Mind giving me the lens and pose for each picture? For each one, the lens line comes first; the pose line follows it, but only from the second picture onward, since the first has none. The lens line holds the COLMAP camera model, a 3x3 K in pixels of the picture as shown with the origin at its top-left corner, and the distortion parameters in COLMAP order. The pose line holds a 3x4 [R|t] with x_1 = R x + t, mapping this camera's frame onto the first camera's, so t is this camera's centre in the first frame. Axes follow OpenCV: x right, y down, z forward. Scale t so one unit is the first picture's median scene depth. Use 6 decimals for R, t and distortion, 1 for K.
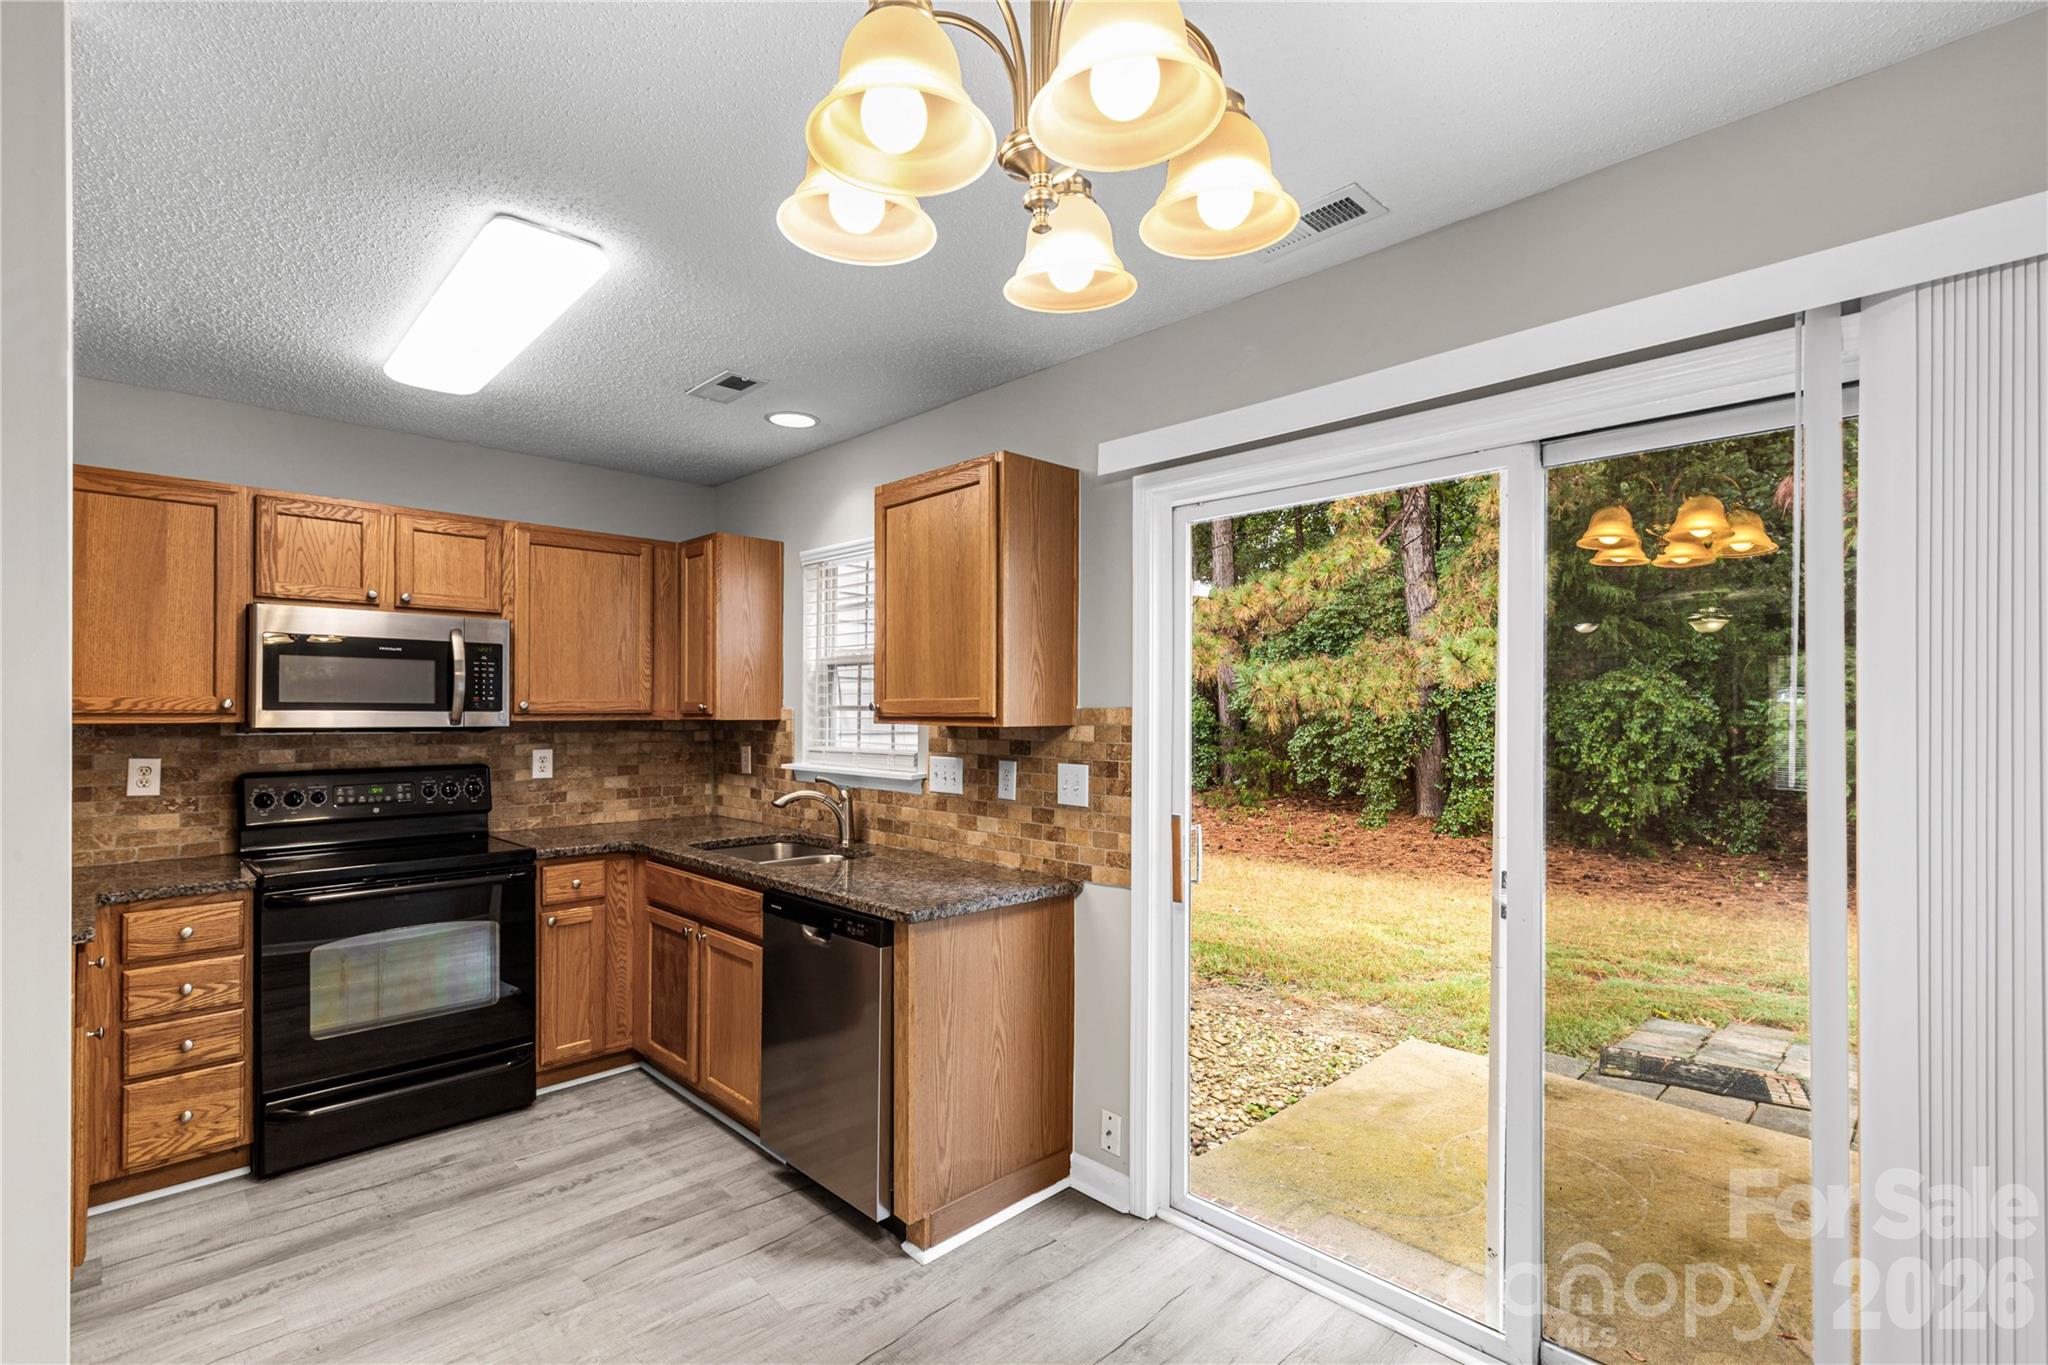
lens RADIAL K [[934.0, 0, 1025.1], [0, 934.0, 702.6], [0, 0, 1]] dist [0.007037, -0.001503]
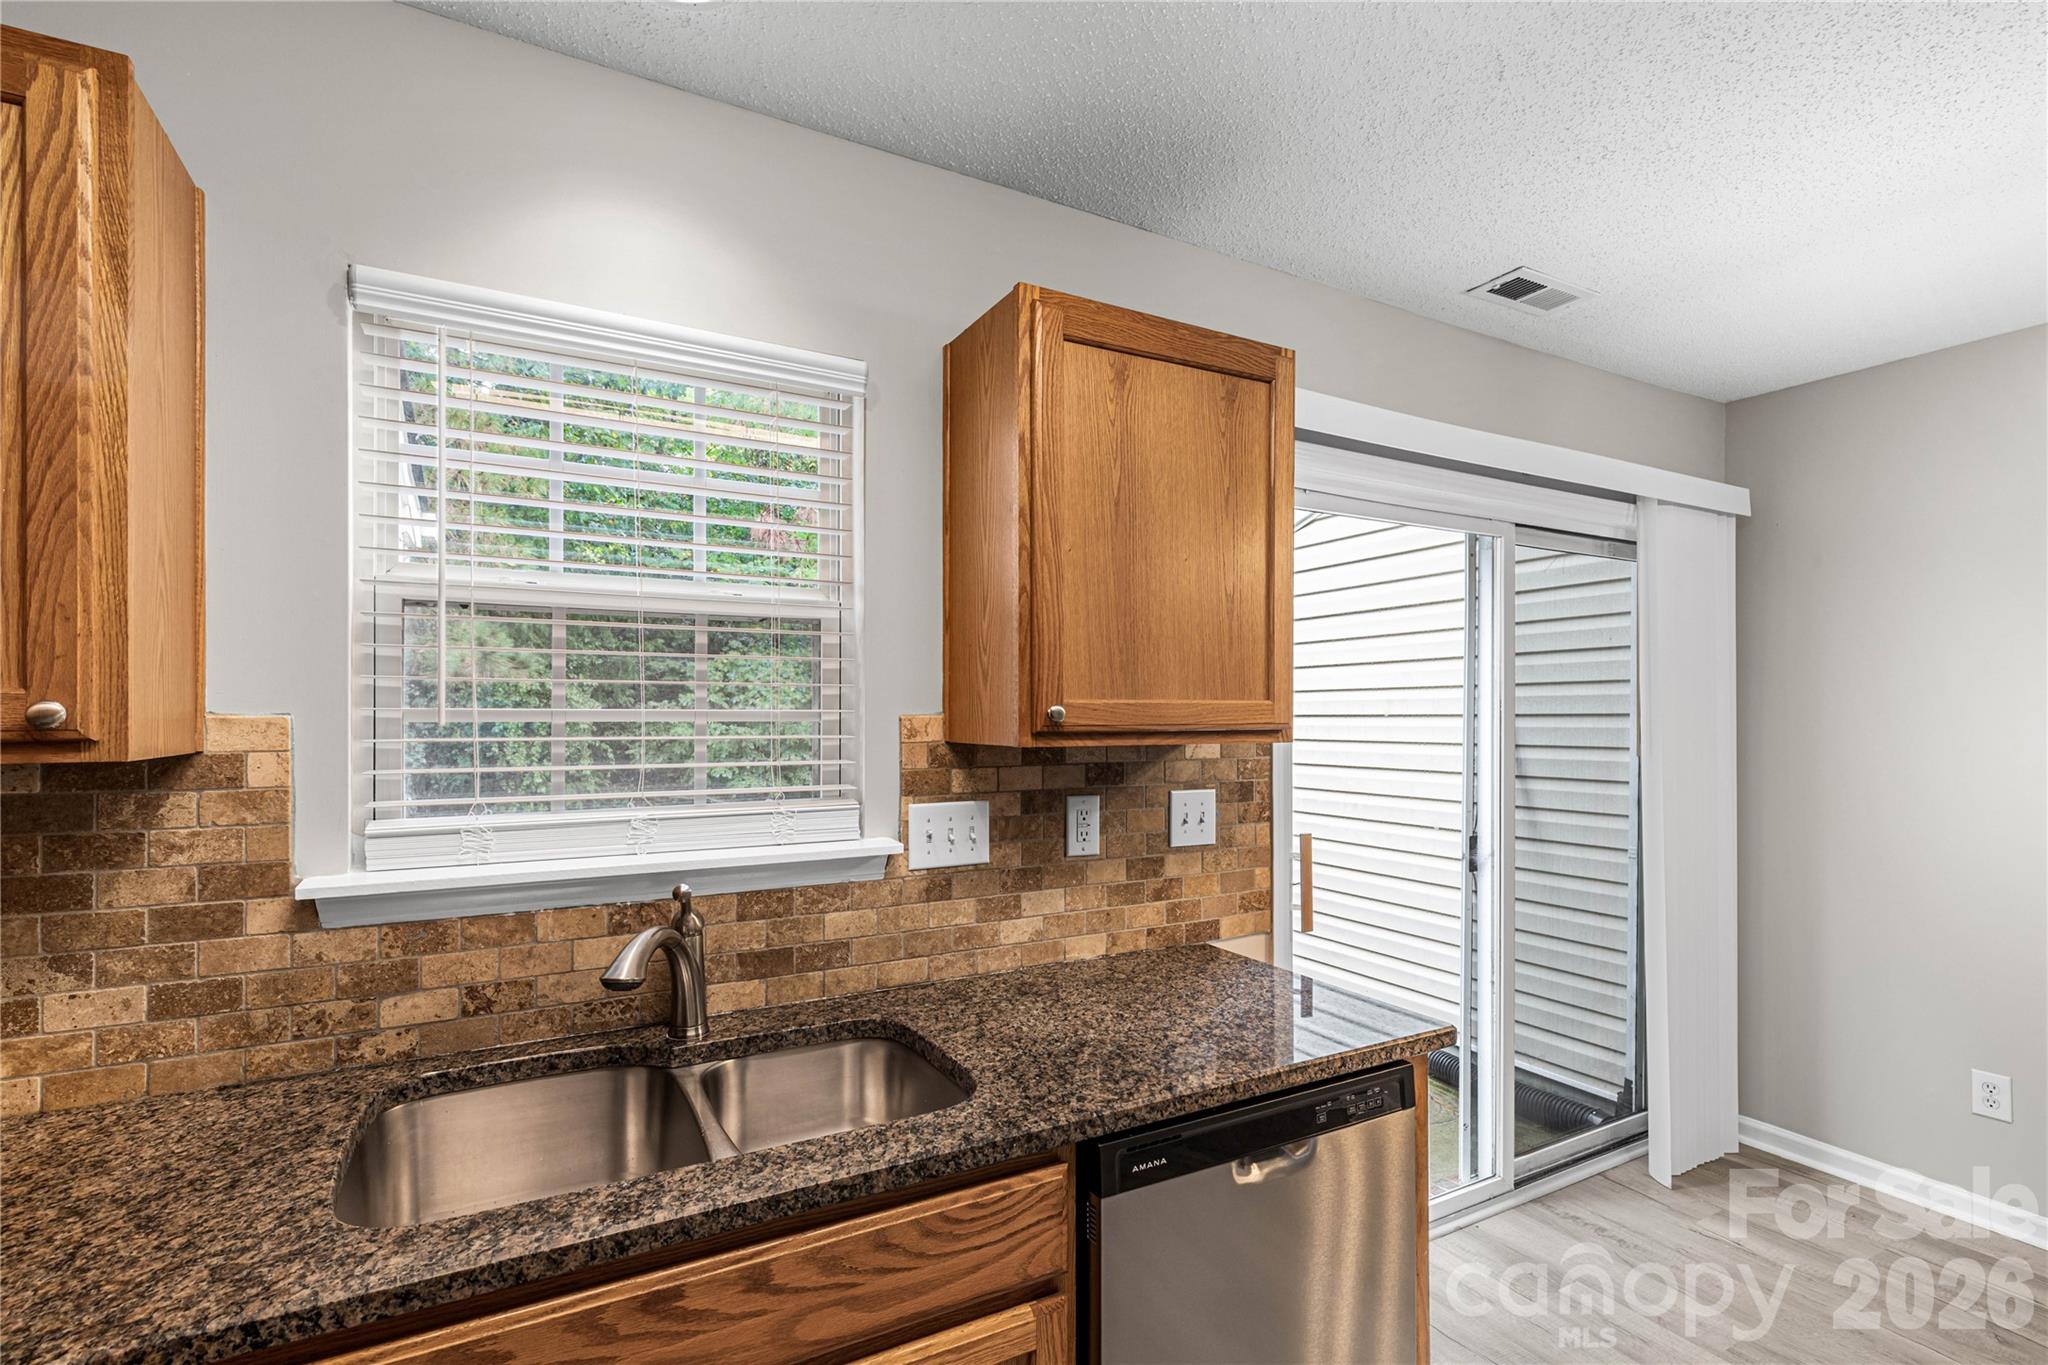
lens RADIAL K [[934.0, 0, 1015.6], [0, 934.0, 708.7], [0, 0, 1]] dist [0.007037, -0.001503]
pose [[0.278419, 0.000095, 0.960460, -0.612146], [-0.008600, 0.999960, 0.002394, 0.000408], [-0.960421, -0.008926, 0.278409, 0.807111]]
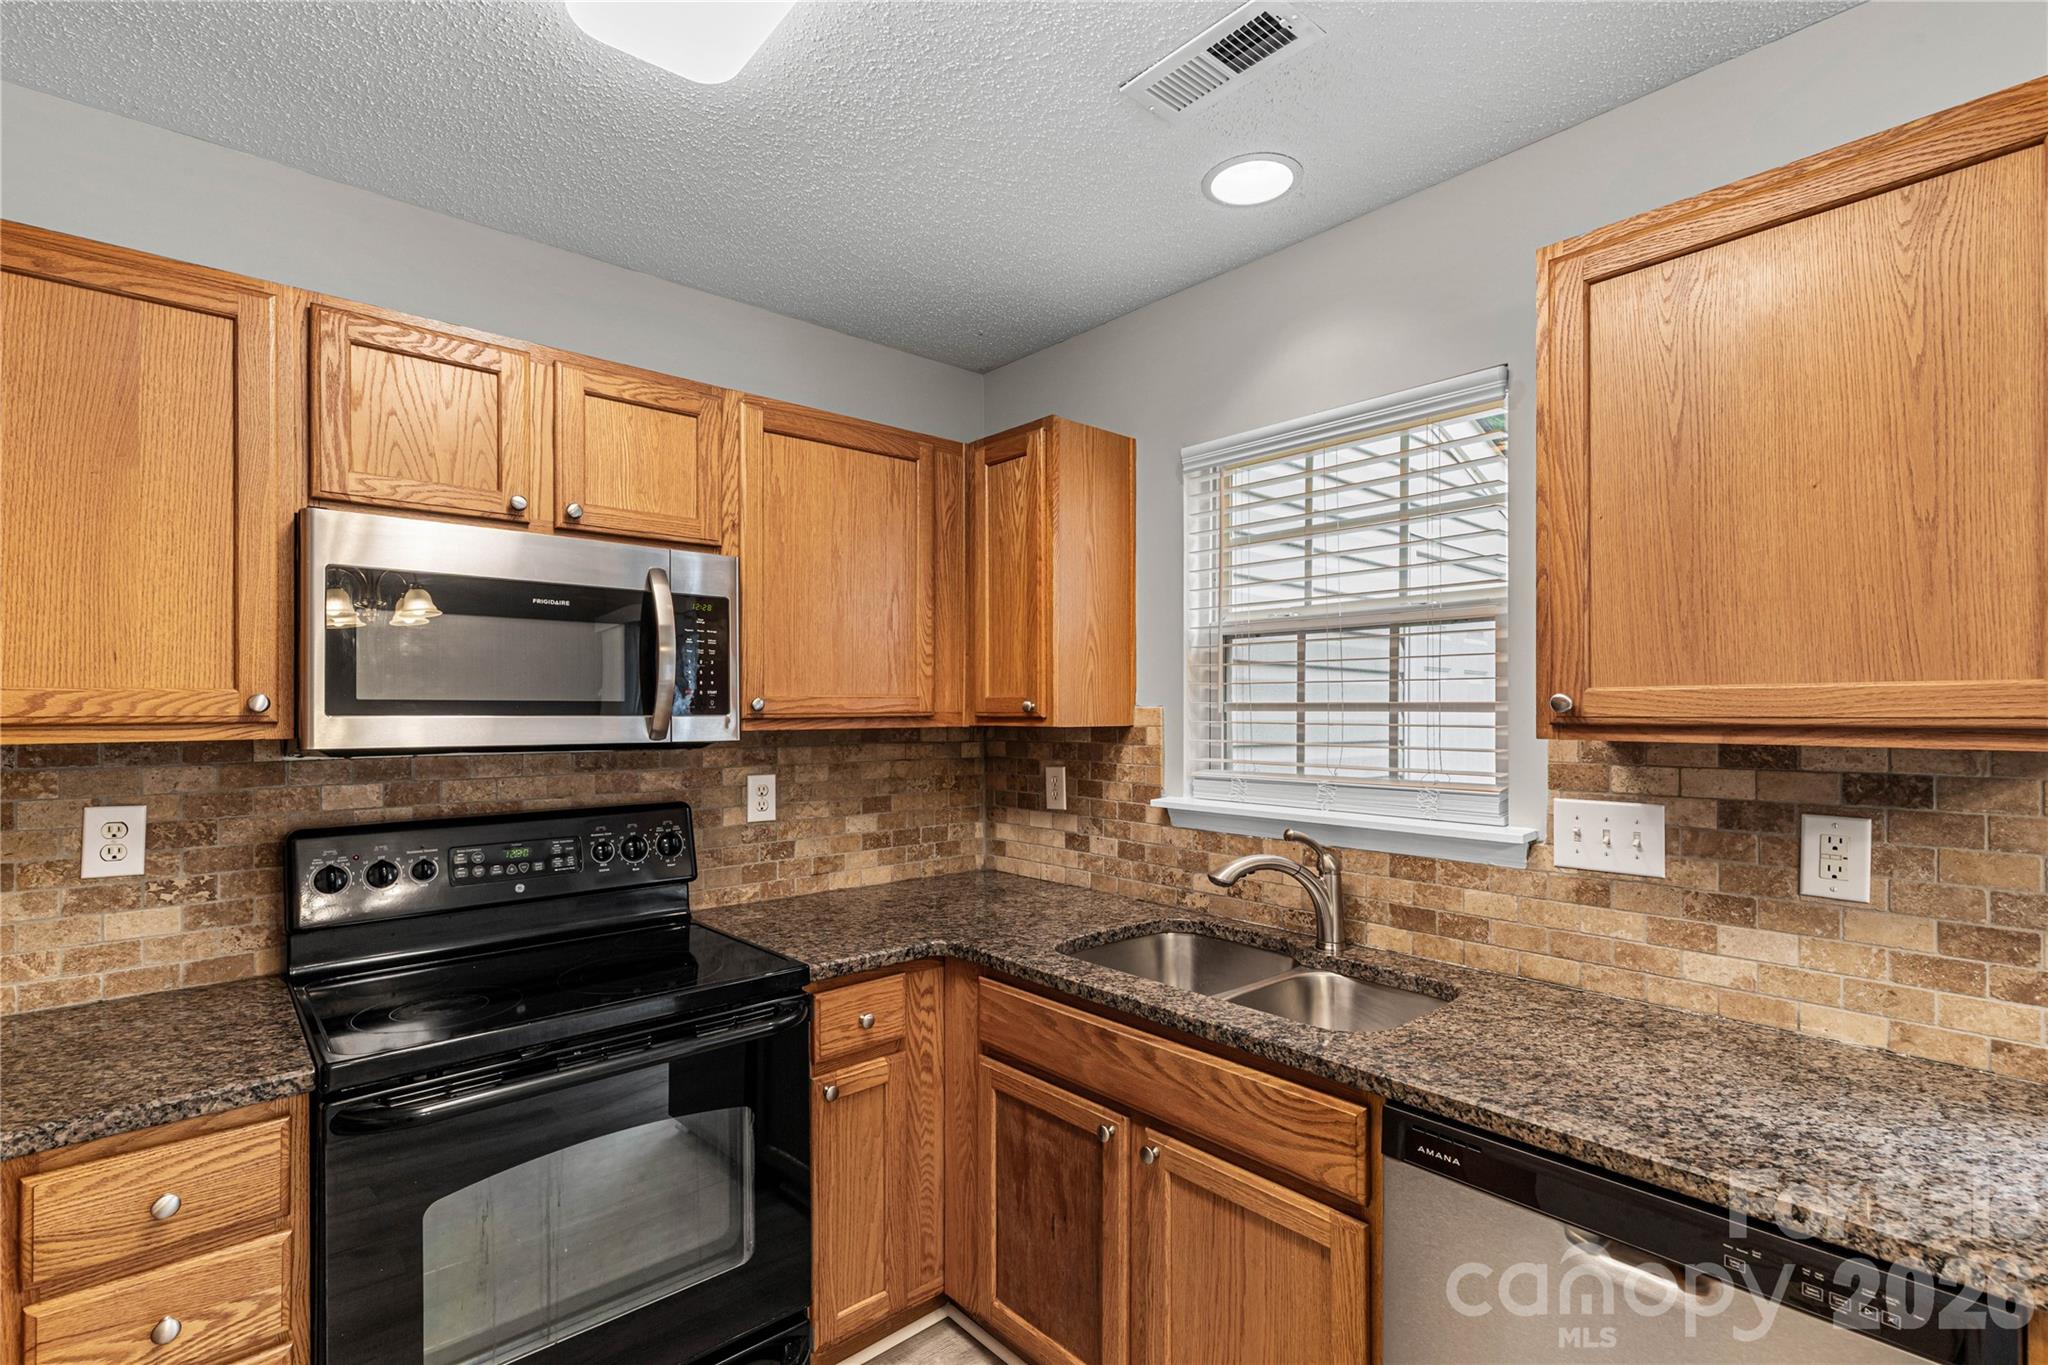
lens RADIAL K [[934.0, 0, 1024.9], [0, 934.0, 704.1], [0, 0, 1]] dist [0.007037, -0.001503]
pose [[0.998836, -0.004329, -0.048038, -0.379012], [0.004522, 0.999982, 0.003904, 0.001366], [0.048020, -0.004117, 0.998838, 0.471854]]
